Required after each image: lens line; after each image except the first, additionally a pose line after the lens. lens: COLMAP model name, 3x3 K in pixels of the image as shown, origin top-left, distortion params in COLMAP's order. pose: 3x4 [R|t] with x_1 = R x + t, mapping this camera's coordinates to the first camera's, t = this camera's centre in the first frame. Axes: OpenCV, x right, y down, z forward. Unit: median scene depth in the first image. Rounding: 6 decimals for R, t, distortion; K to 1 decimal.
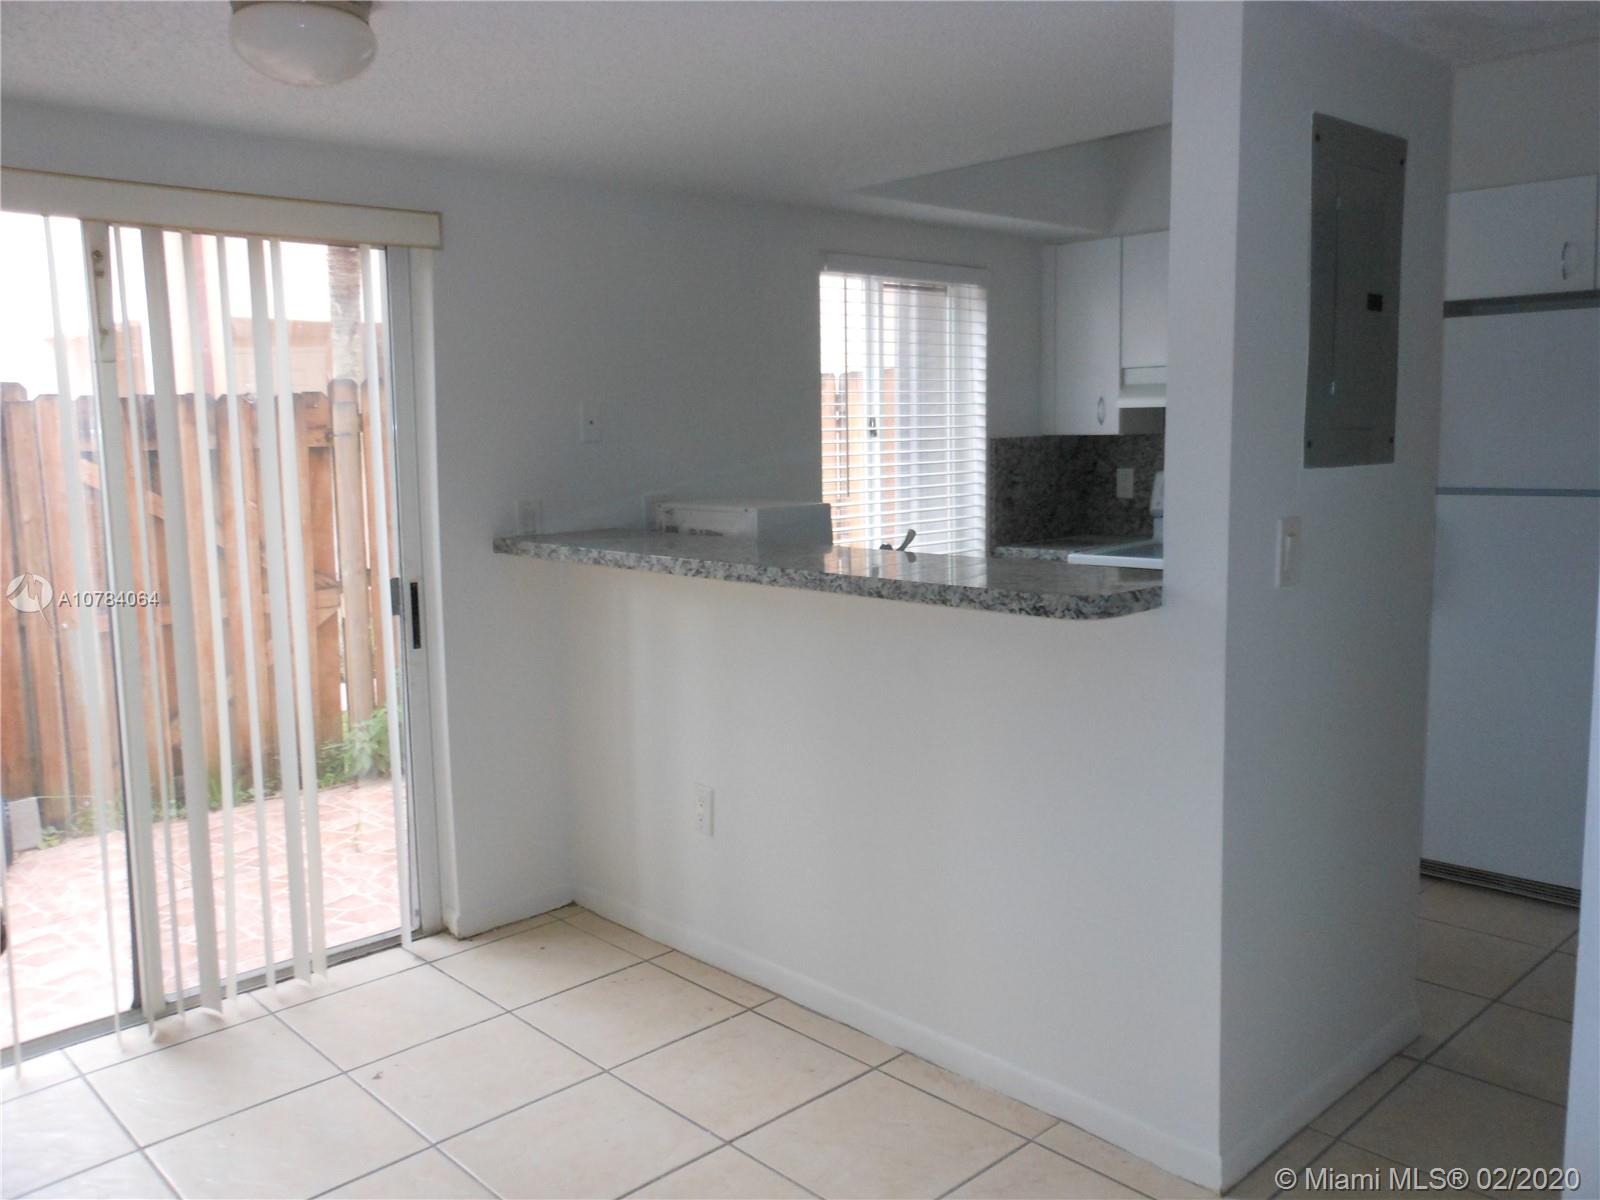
lens RADIAL K [[1298.8, 0, 787.3], [0, 1298.8, 604.6], [0, 0, 1]] dist [-0.005373, -0.004250]
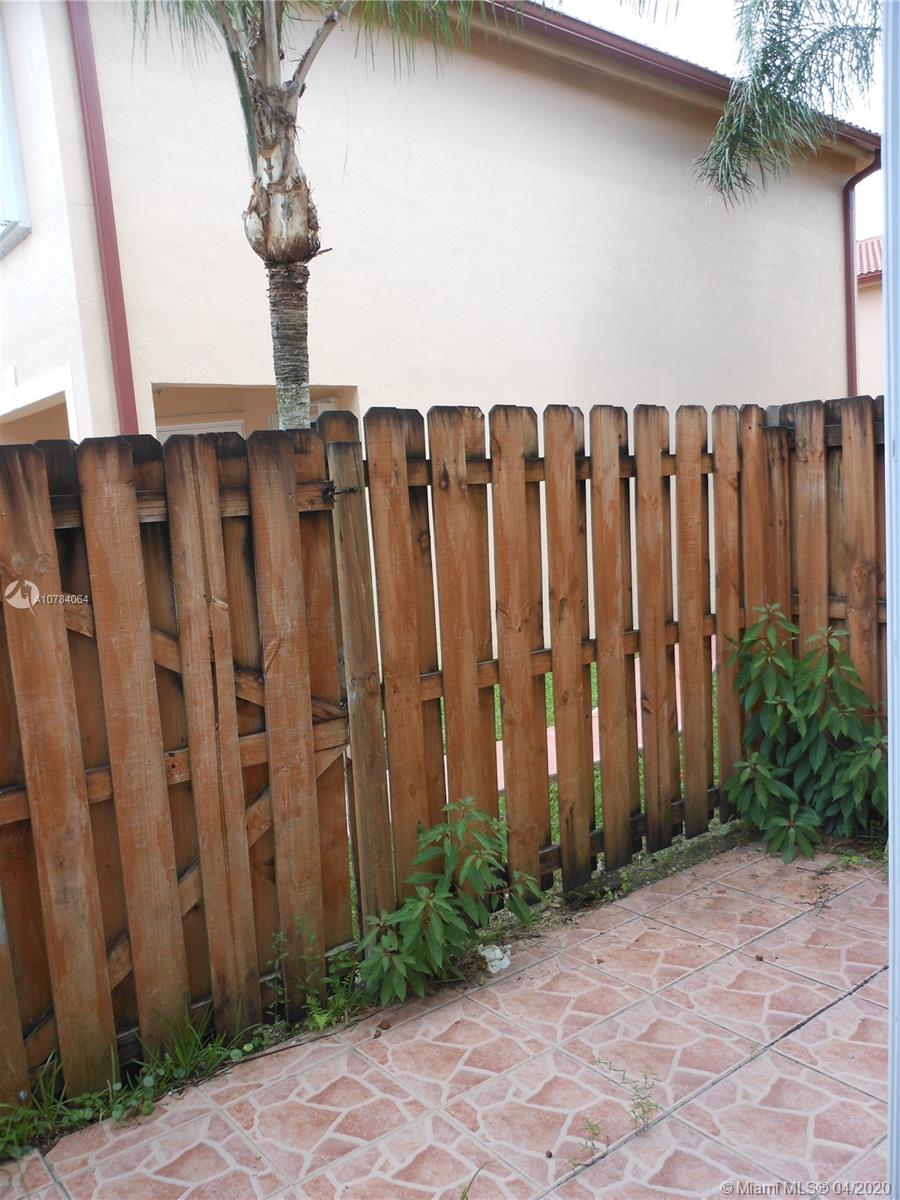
lens RADIAL K [[974.1, 0, 458.6], [0, 974.1, 598.3], [0, 0, 1]] dist [-0.005373, -0.004250]
pose [[0.995238, -0.039567, -0.089088, -0.244136], [0.037052, 0.998872, -0.029709, -0.059443], [0.090163, 0.026267, 0.995581, 0.511527]]
